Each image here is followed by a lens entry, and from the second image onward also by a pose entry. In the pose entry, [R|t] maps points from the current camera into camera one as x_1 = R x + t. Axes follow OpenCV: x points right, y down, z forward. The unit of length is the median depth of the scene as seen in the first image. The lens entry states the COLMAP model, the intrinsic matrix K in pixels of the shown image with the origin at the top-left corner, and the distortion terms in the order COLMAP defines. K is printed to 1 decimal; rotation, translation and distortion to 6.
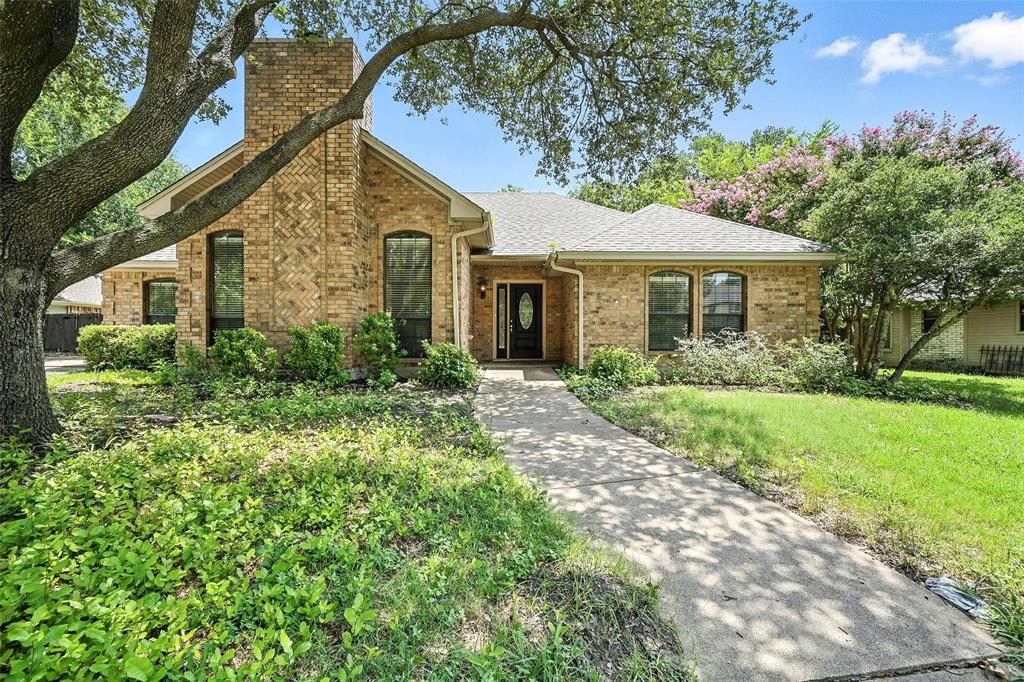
lens RADIAL K [[406.5, 0, 512.0], [0, 406.5, 341.0], [0, 0, 1]] dist [-0.001528, 0.000020]
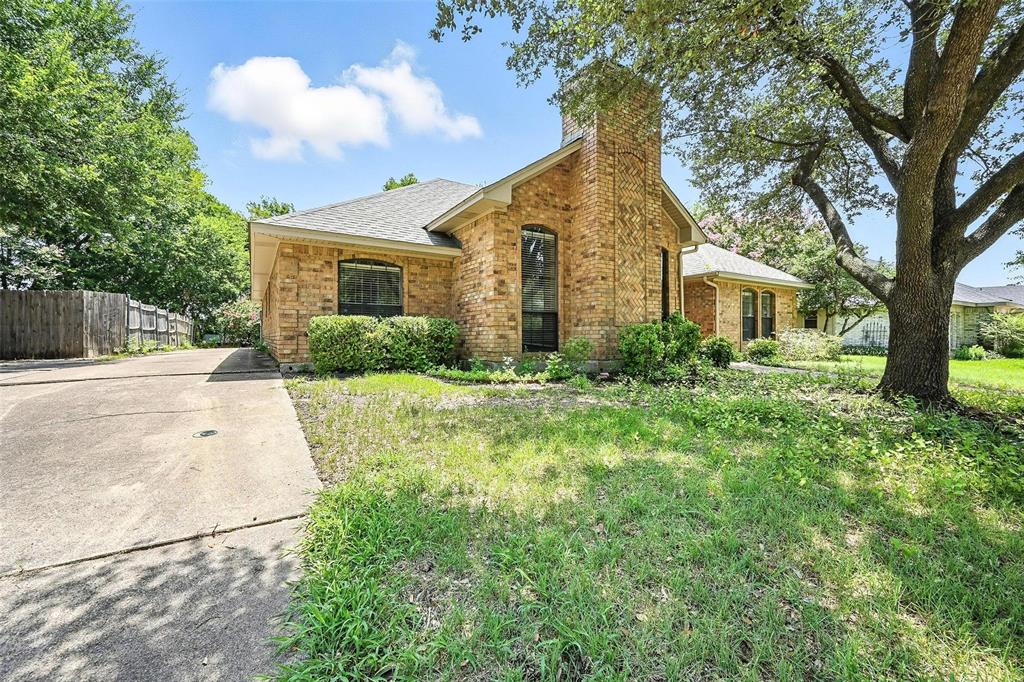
lens RADIAL K [[417.1, 0, 514.0], [0, 417.1, 333.4], [0, 0, 1]] dist [-0.001358, -0.000038]
pose [[0.843433, -0.003984, 0.537220, -1.285306], [0.004350, 0.999990, 0.000586, -0.004616], [-0.537217, 0.001842, 0.843442, 0.158694]]
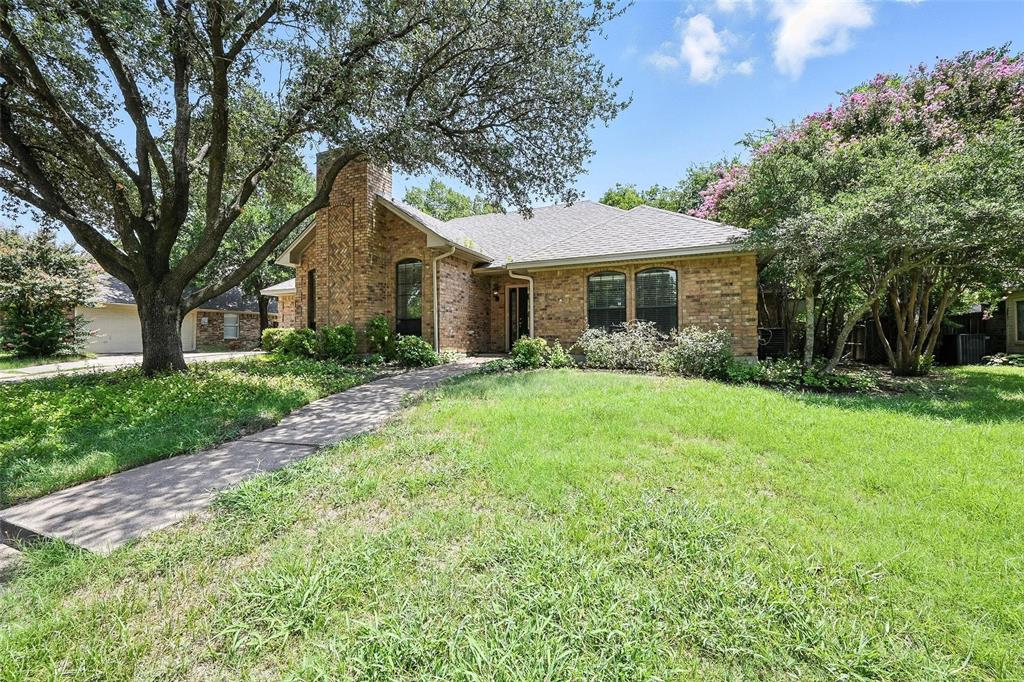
lens RADIAL K [[417.1, 0, 514.0], [0, 417.1, 333.4], [0, 0, 1]] dist [-0.001358, -0.000038]
pose [[0.912210, -0.015213, -0.409440, 0.679710], [0.008244, 0.999790, -0.018781, 0.024907], [0.409640, 0.013757, 0.912144, -0.190249]]
